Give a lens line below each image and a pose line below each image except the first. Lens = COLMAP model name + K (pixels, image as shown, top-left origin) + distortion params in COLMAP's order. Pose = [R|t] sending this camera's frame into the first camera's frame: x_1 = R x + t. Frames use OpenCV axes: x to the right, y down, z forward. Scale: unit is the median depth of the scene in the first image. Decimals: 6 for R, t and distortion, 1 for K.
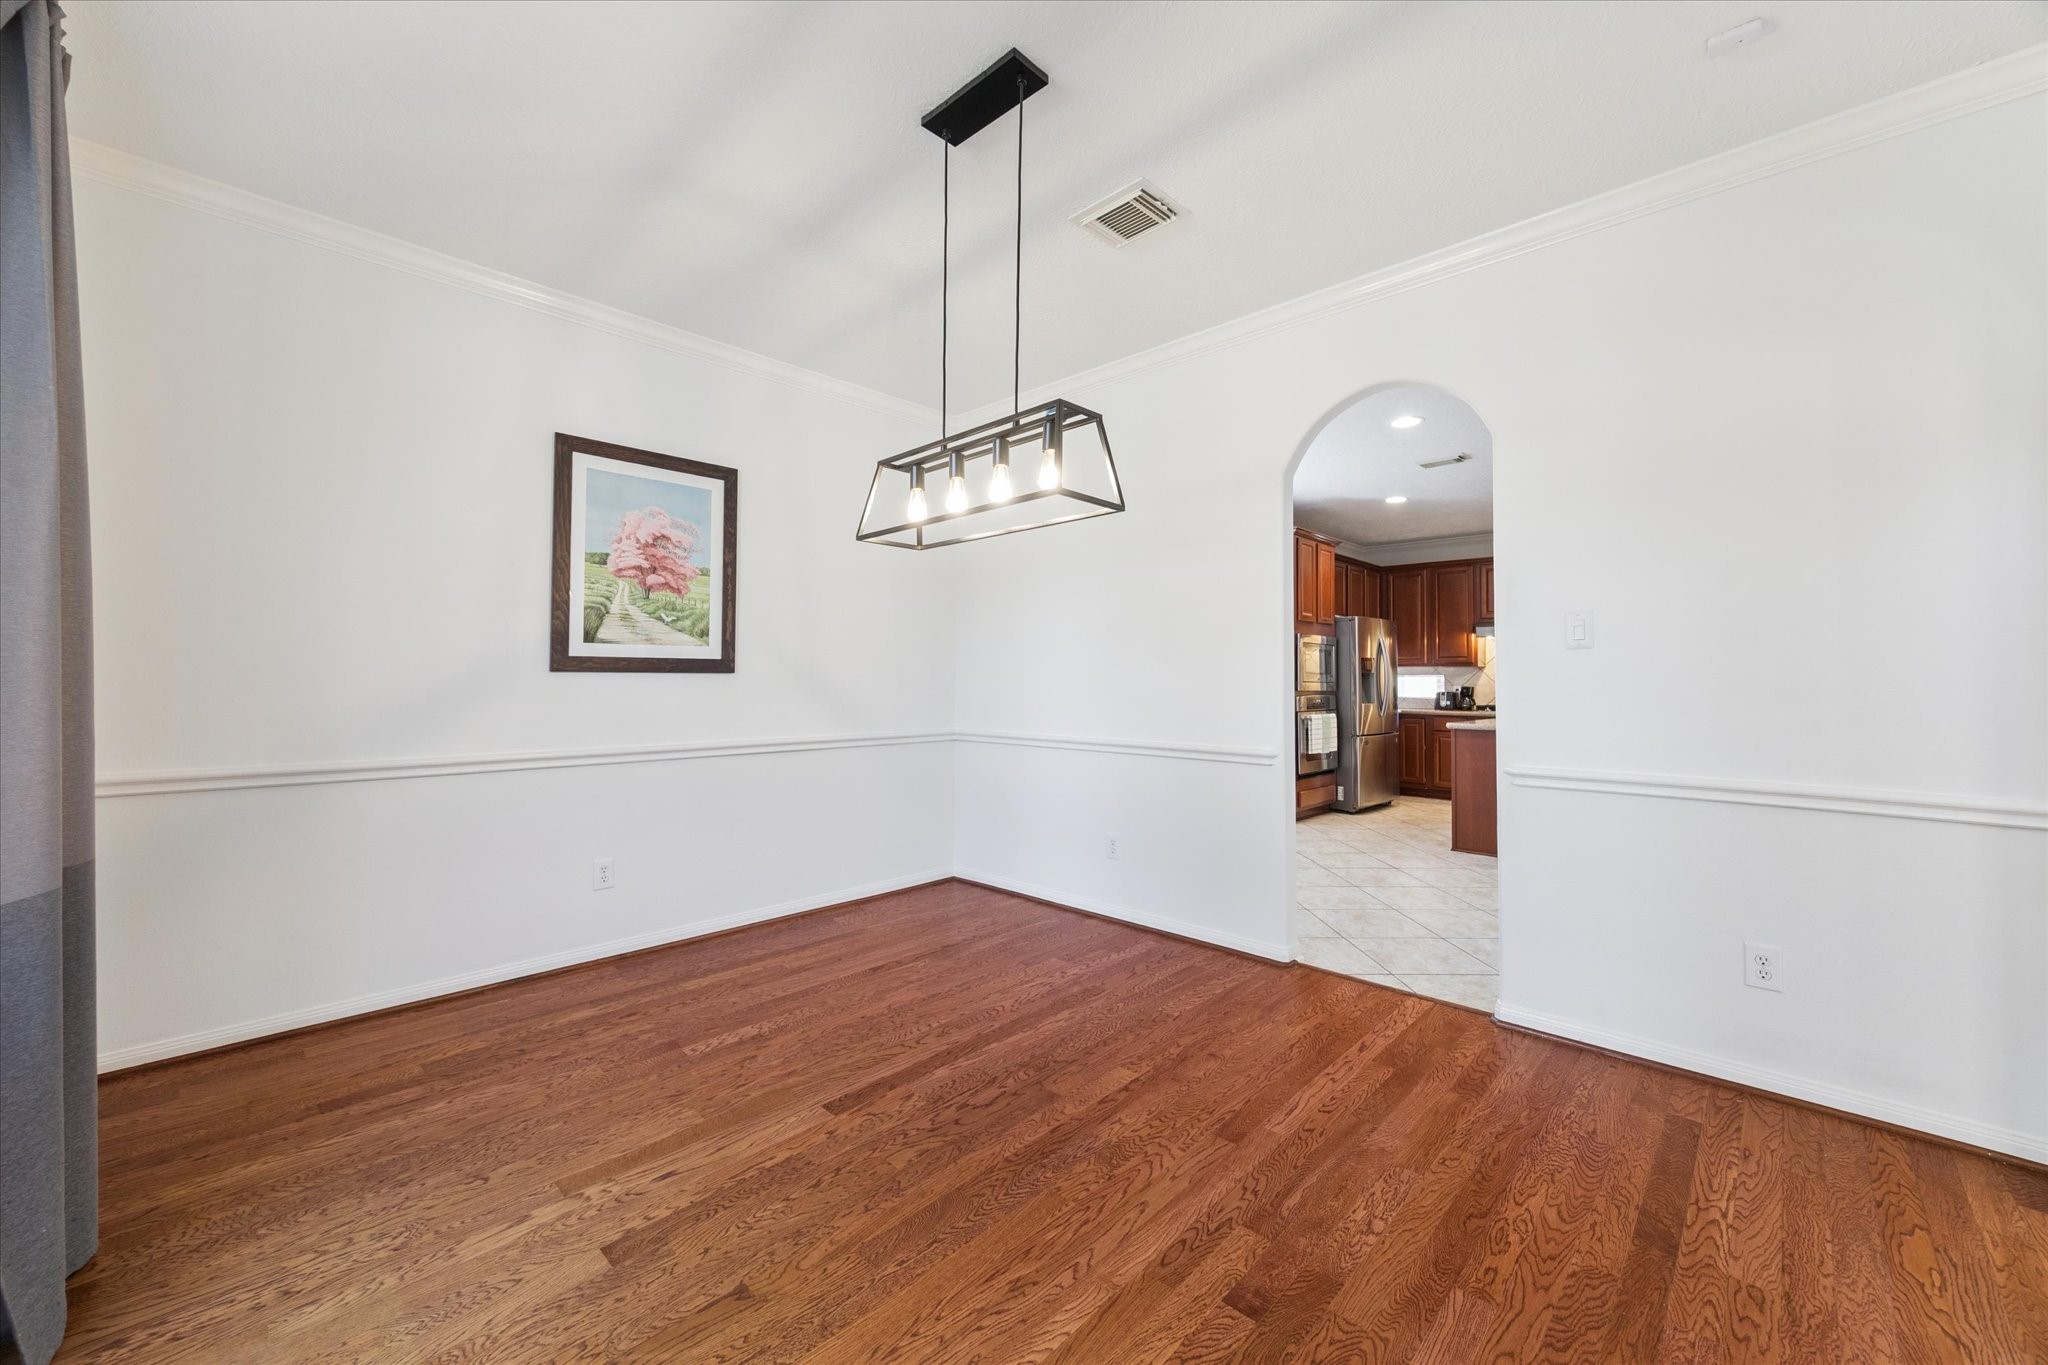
lens RADIAL K [[777.8, 0, 1001.8], [0, 777.8, 688.4], [0, 0, 1]] dist [-0.001921, -0.000254]
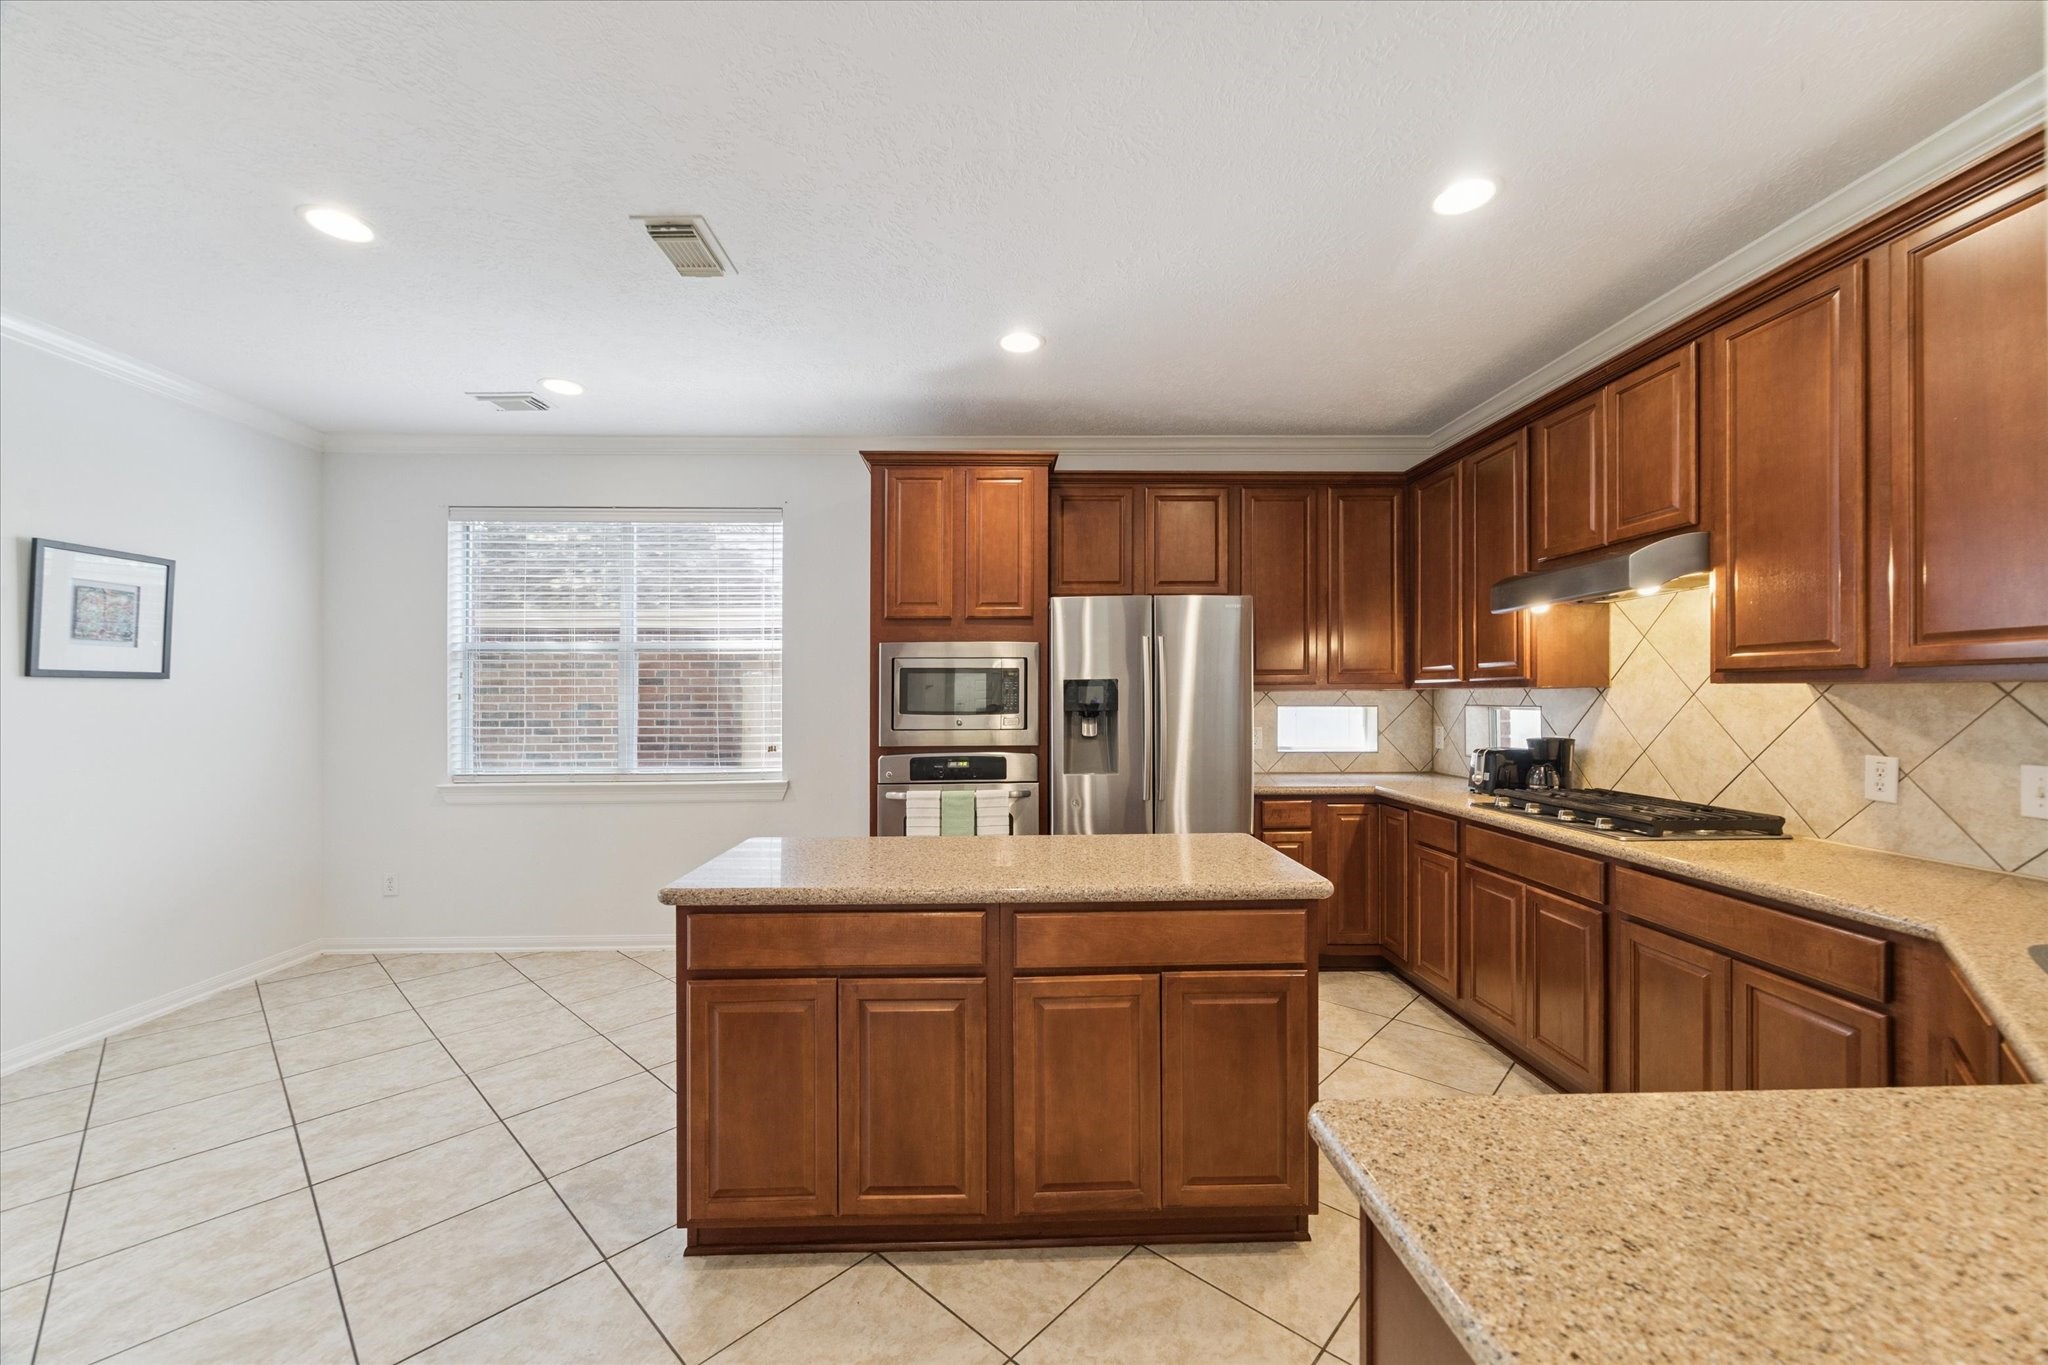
lens RADIAL K [[783.1, 0, 1037.1], [0, 783.1, 690.2], [0, 0, 1]] dist [-0.003352, -0.000209]
pose [[0.723245, -0.002002, -0.690589, 0.692204], [0.002010, 0.999998, -0.000794, -0.027106], [0.690589, -0.000813, 0.723247, 0.542047]]
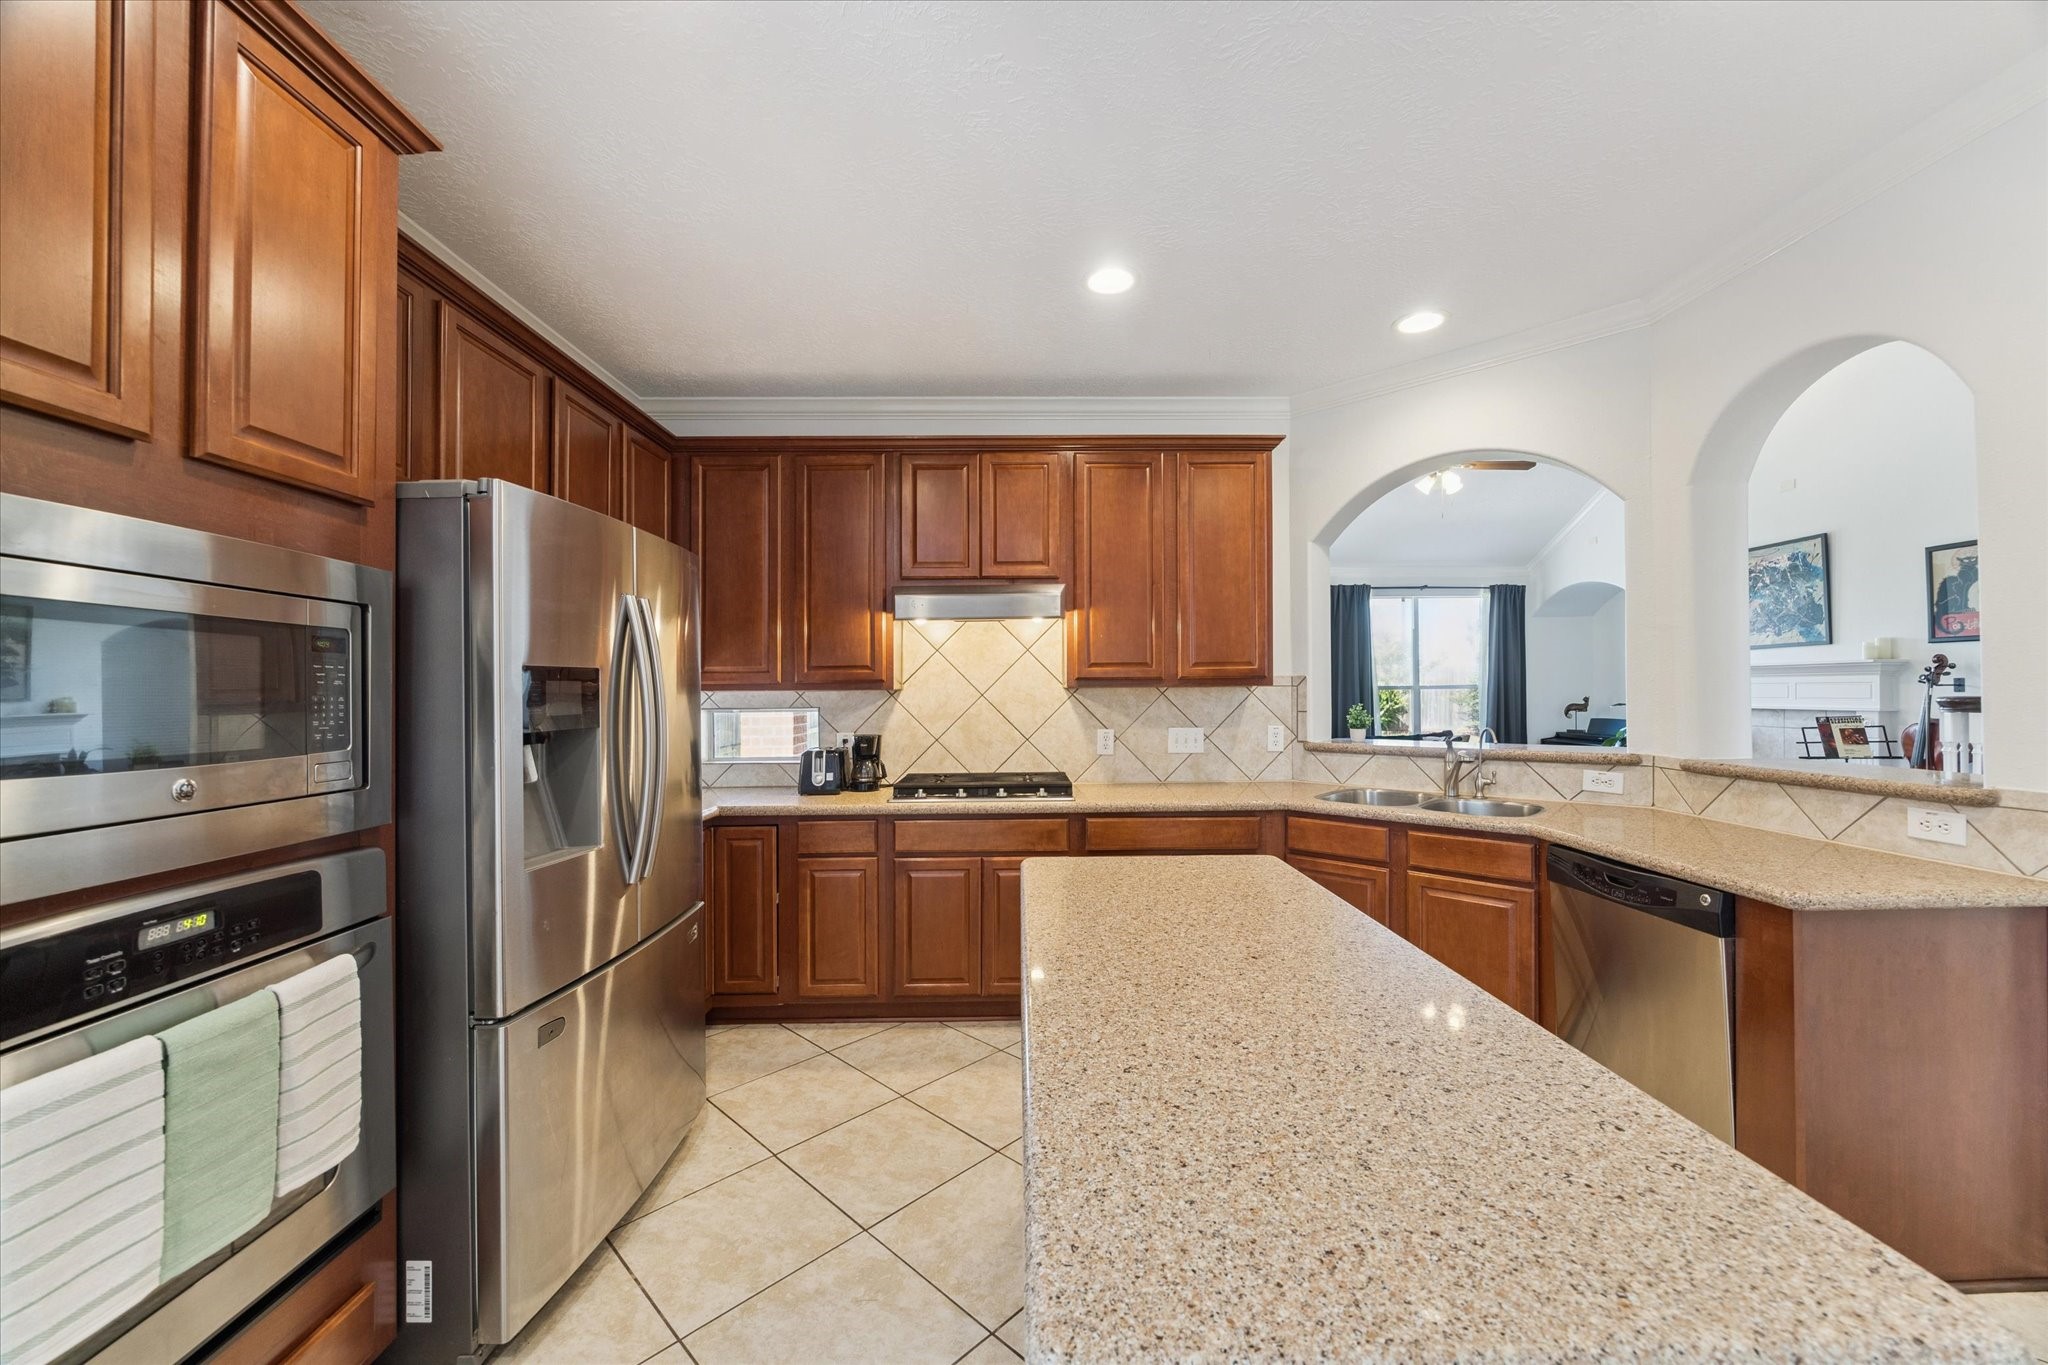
lens RADIAL K [[777.8, 0, 1001.8], [0, 777.8, 688.4], [0, 0, 1]] dist [-0.001921, -0.000254]
pose [[0.721336, 0.001467, 0.692584, 0.354180], [0.004866, 0.999962, -0.007186, -0.025593], [-0.692569, 0.008554, 0.721301, 0.638037]]
